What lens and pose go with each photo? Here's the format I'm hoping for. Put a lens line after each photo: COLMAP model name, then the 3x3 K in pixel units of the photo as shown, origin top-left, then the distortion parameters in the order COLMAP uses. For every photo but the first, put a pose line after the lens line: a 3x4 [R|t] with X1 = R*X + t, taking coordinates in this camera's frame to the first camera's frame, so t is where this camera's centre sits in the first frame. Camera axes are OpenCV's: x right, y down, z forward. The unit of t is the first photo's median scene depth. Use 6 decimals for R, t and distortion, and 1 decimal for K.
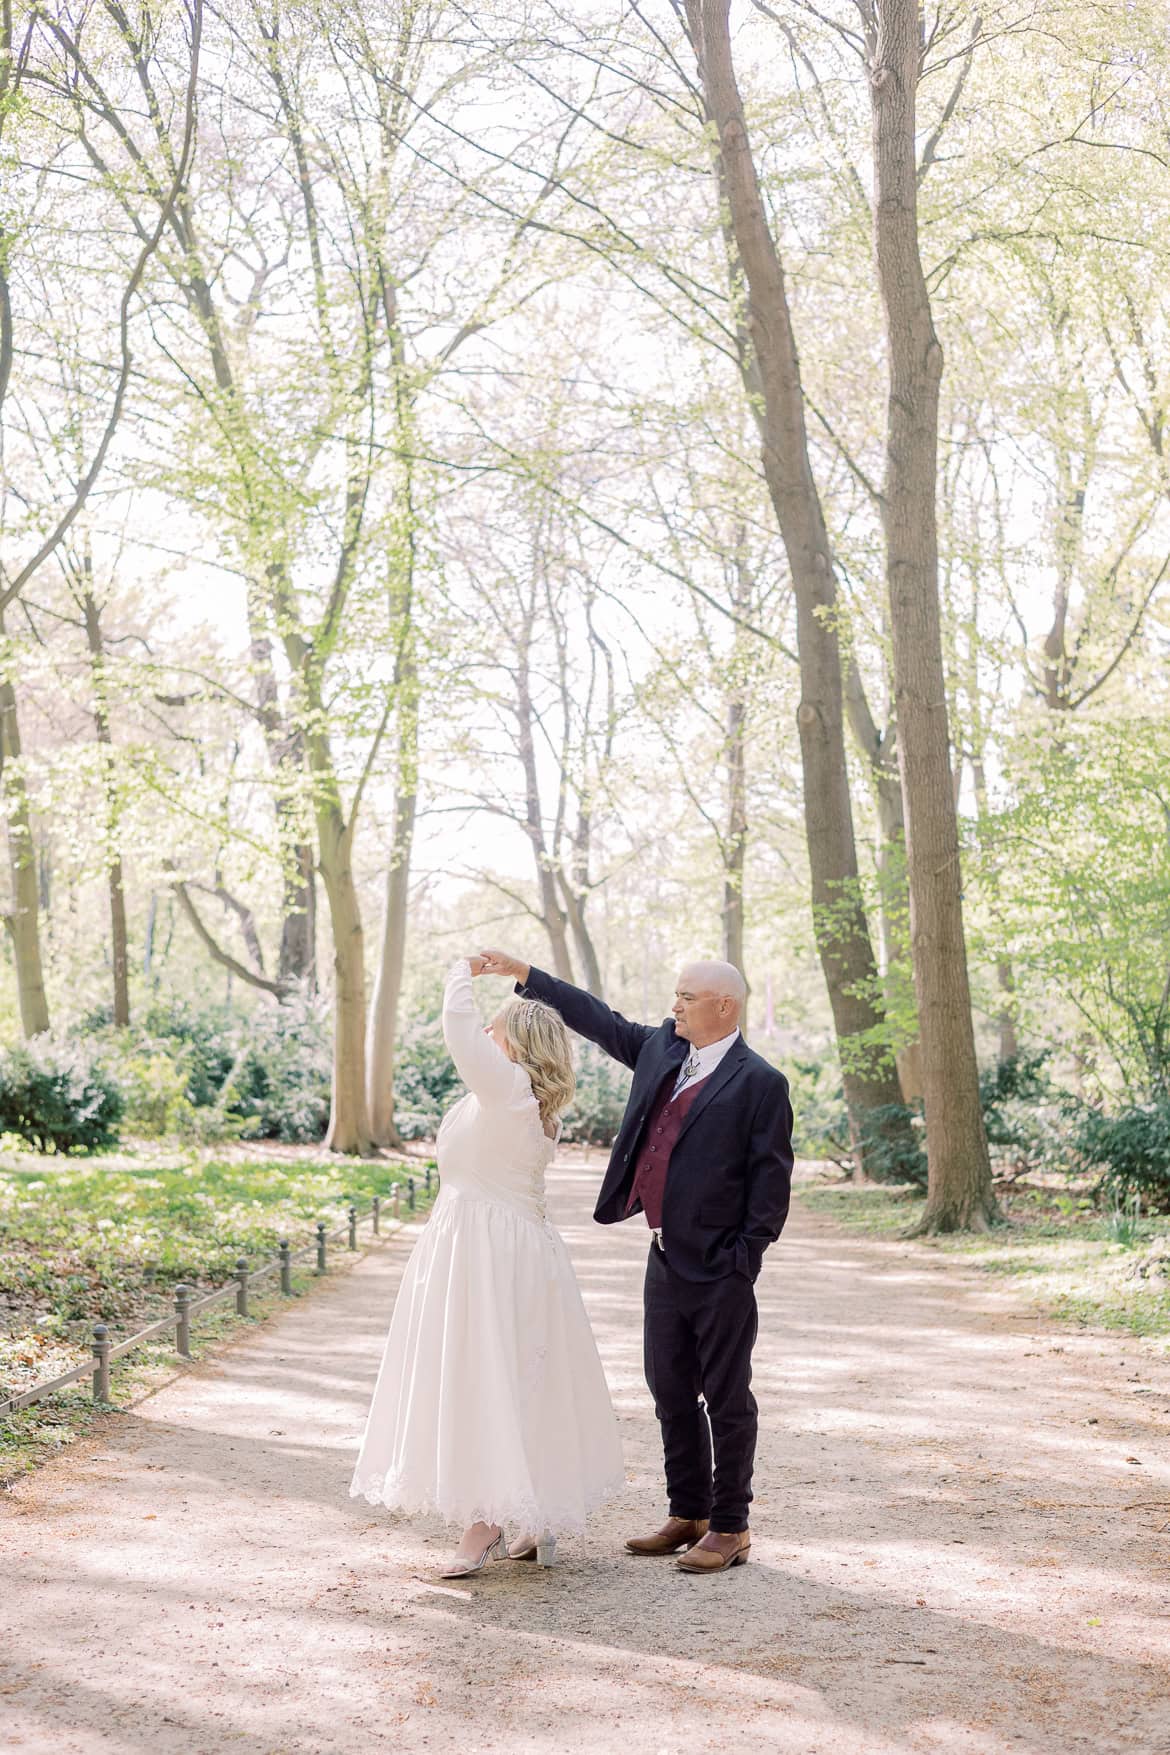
lens RADIAL K [[2551.0, 0, 601.8], [0, 2551.0, 845.4], [0, 0, 1]] dist [0.001863, 0.000000]
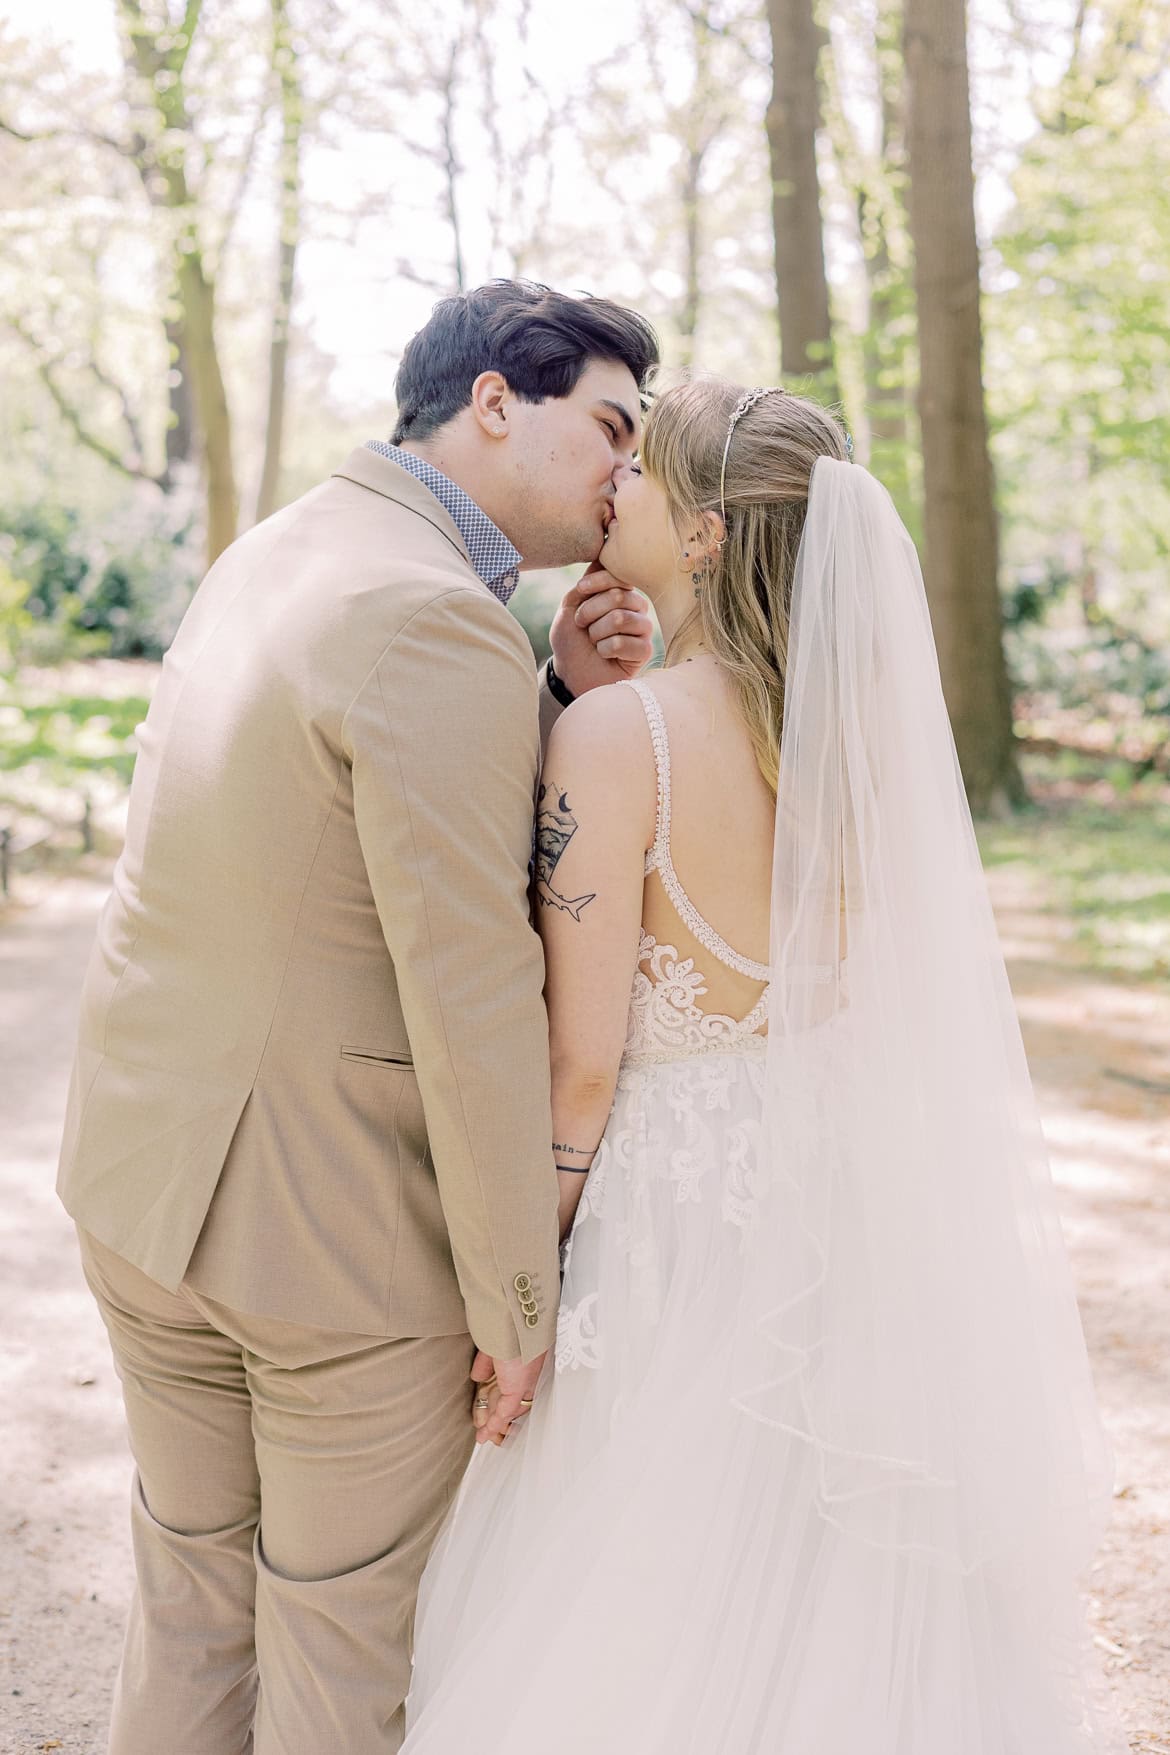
lens RADIAL K [[2758.1, 0, 594.1], [0, 2758.1, 893.4], [0, 0, 1]] dist [0.026026, 0.000000]
pose [[0.999790, 0.007954, 0.018897, 0.006643], [-0.011568, 0.979798, 0.199655, 0.006008], [-0.016927, -0.199832, 0.979684, 0.076873]]
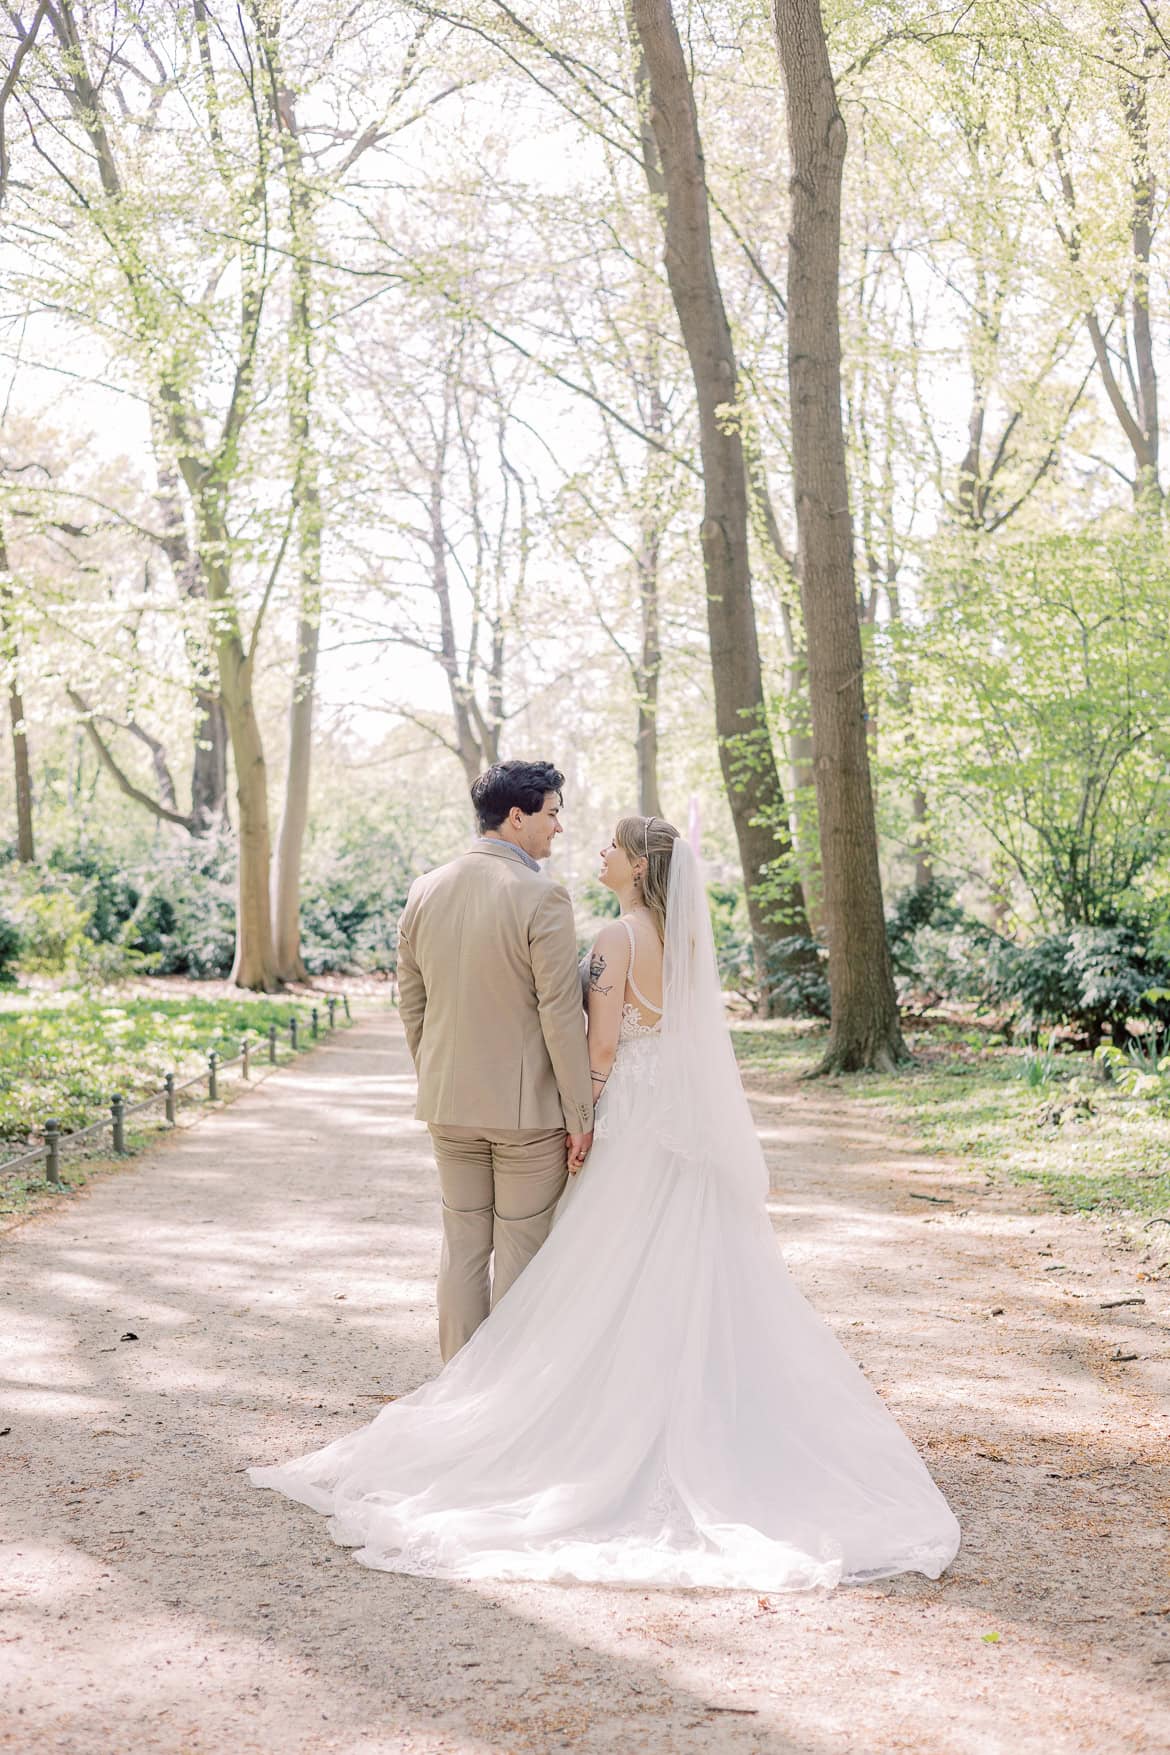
lens RADIAL K [[2551.0, 0, 565.7], [0, 2551.0, 826.2], [0, 0, 1]] dist [0.001863, 0.000000]
pose [[0.999837, -0.007591, 0.016391, 0.004433], [0.006627, 0.998291, 0.058059, 0.001568], [-0.016804, -0.057941, 0.998179, 0.018820]]
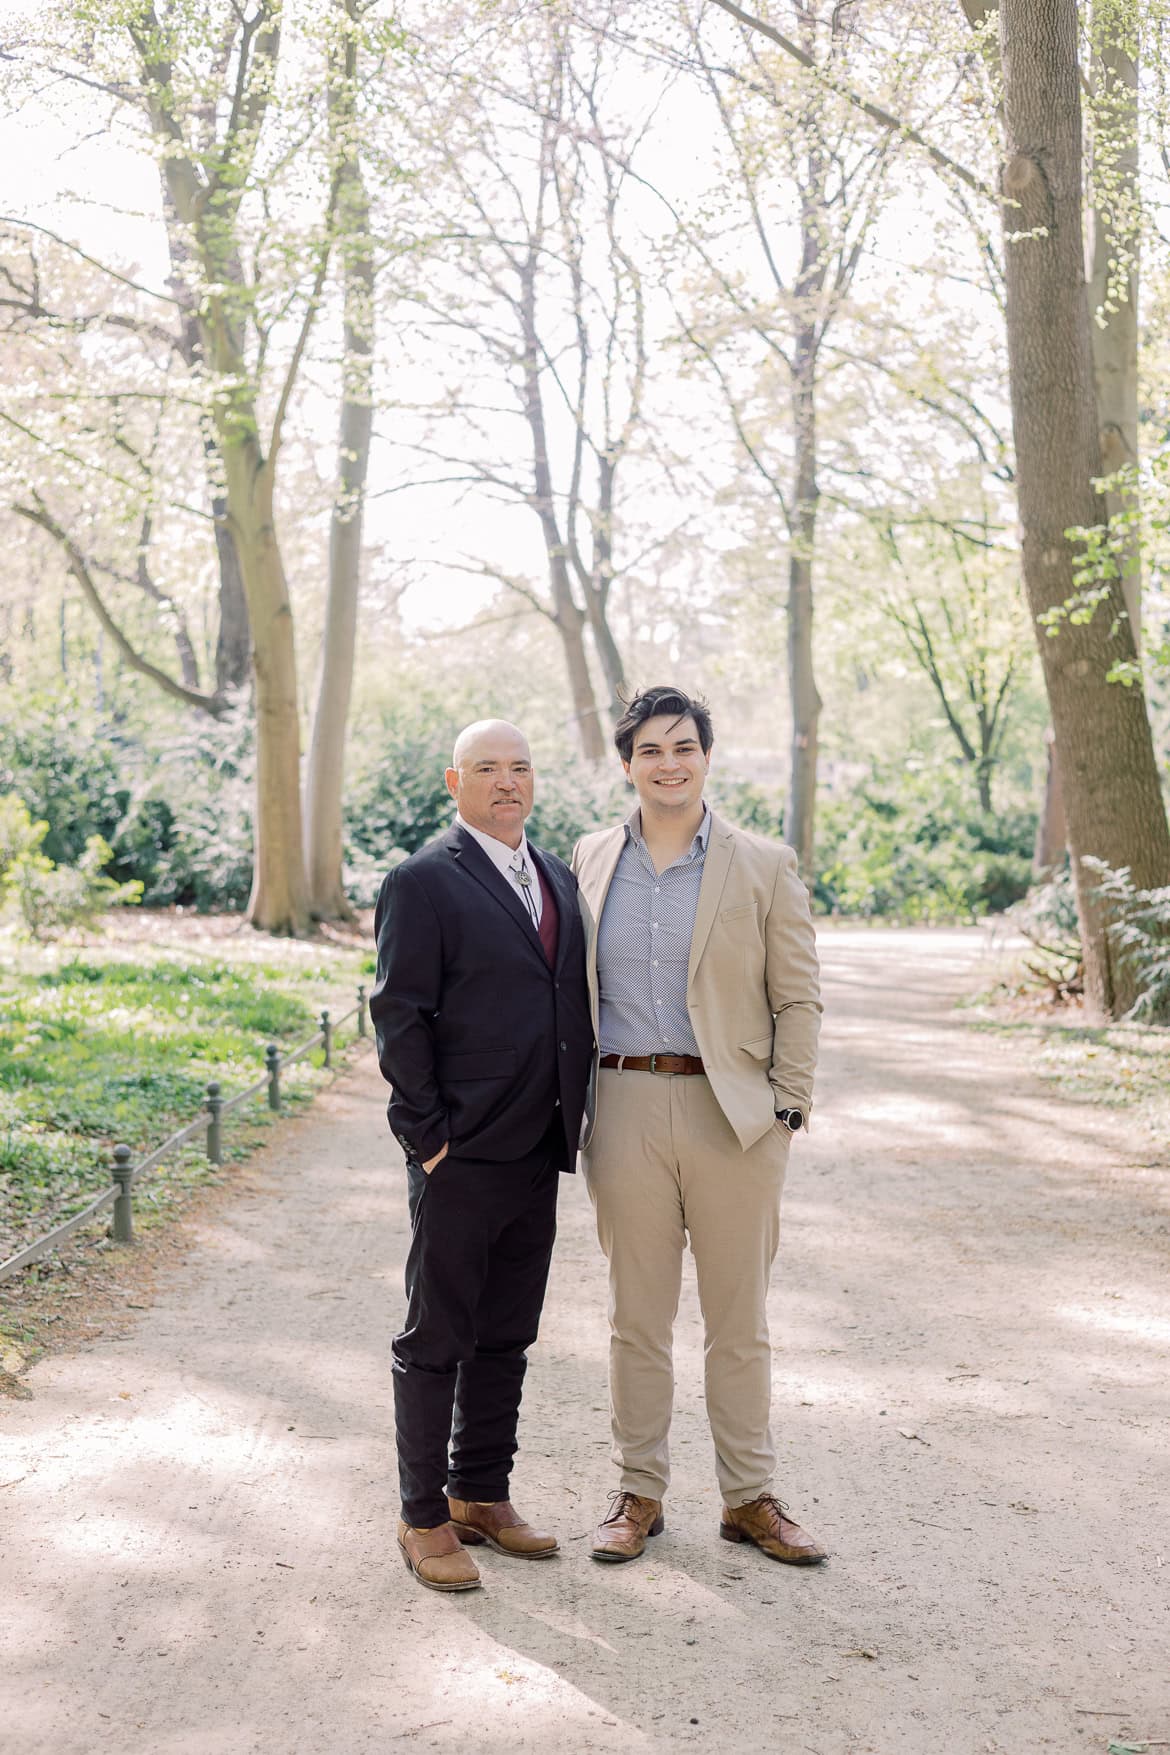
lens RADIAL K [[2922.6, 0, 593.5], [0, 2922.6, 897.3], [0, 0, 1]] dist [0.057361, 0.000000]
pose [[0.999934, -0.002587, -0.011196, -0.002577], [0.003901, 0.992891, 0.118965, 0.013971], [0.010809, -0.119001, 0.992835, 0.176580]]
